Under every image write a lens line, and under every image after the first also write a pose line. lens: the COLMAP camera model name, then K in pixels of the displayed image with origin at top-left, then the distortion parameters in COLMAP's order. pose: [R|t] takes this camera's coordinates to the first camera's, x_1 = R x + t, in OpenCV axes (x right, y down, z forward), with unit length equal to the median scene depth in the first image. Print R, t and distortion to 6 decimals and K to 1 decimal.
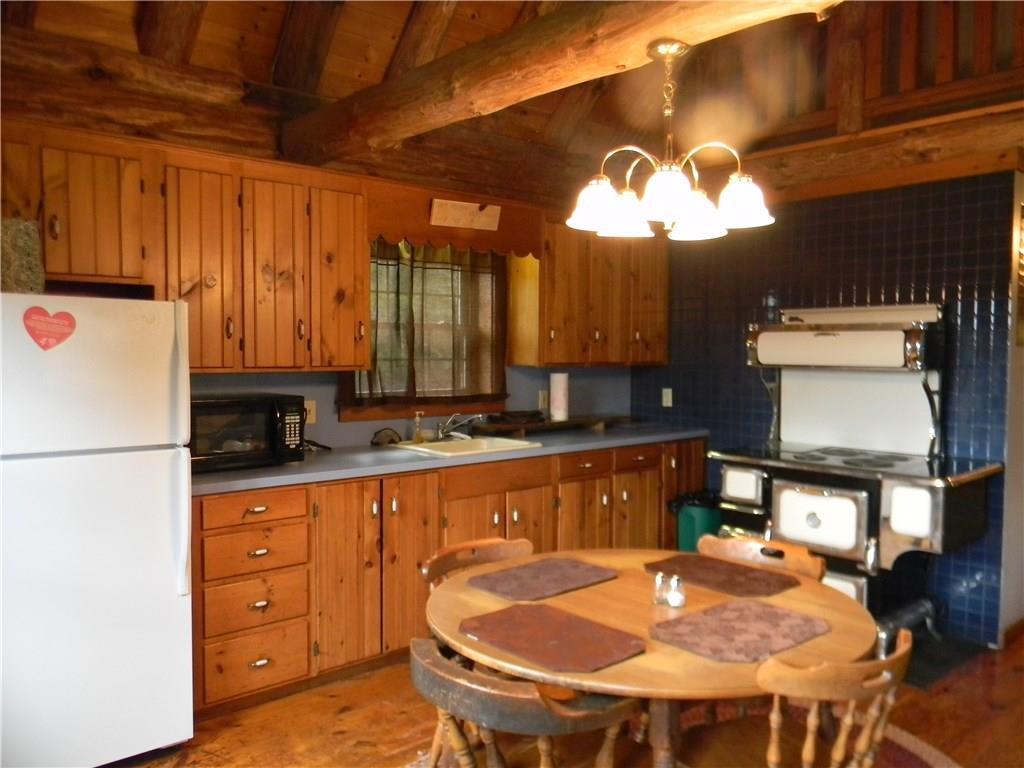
lens RADIAL K [[825.8, 0, 511.0], [0, 825.8, 388.5], [0, 0, 1]] dist [-0.000381, -0.005593]
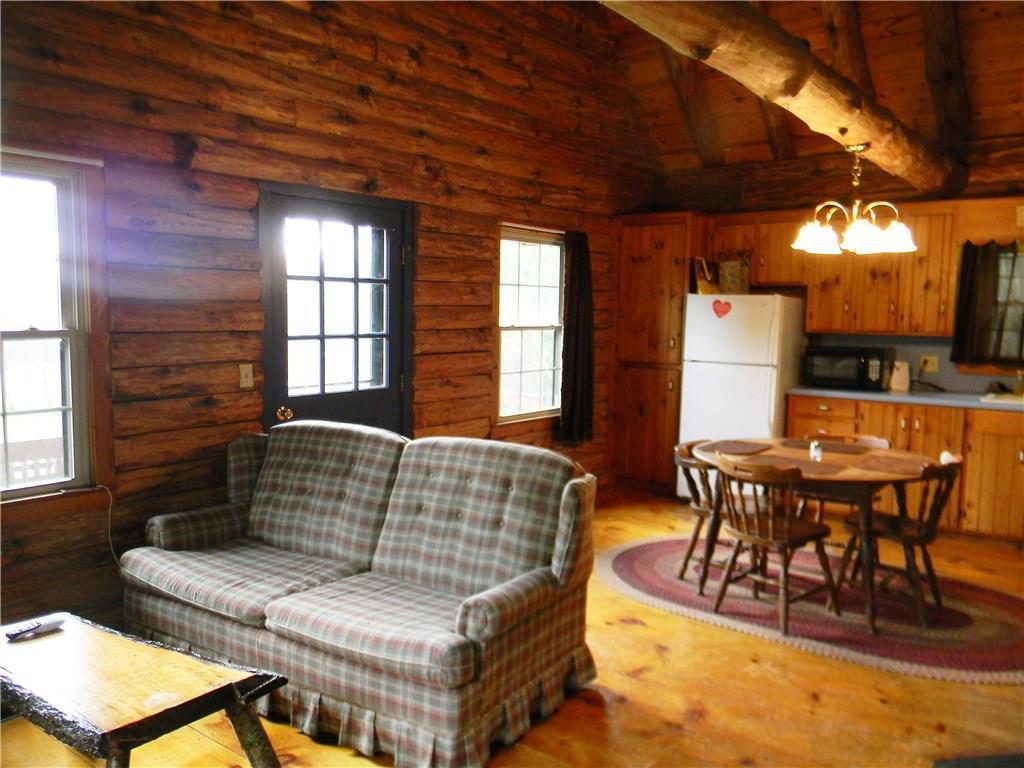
lens RADIAL K [[825.8, 0, 512.7], [0, 825.8, 383.9], [0, 0, 1]] dist [-0.000381, -0.005593]
pose [[0.233692, 0.100726, -0.967079, 1.170265], [-0.054973, 0.994397, 0.090287, -0.029682], [0.970755, 0.032064, 0.237920, -0.092738]]
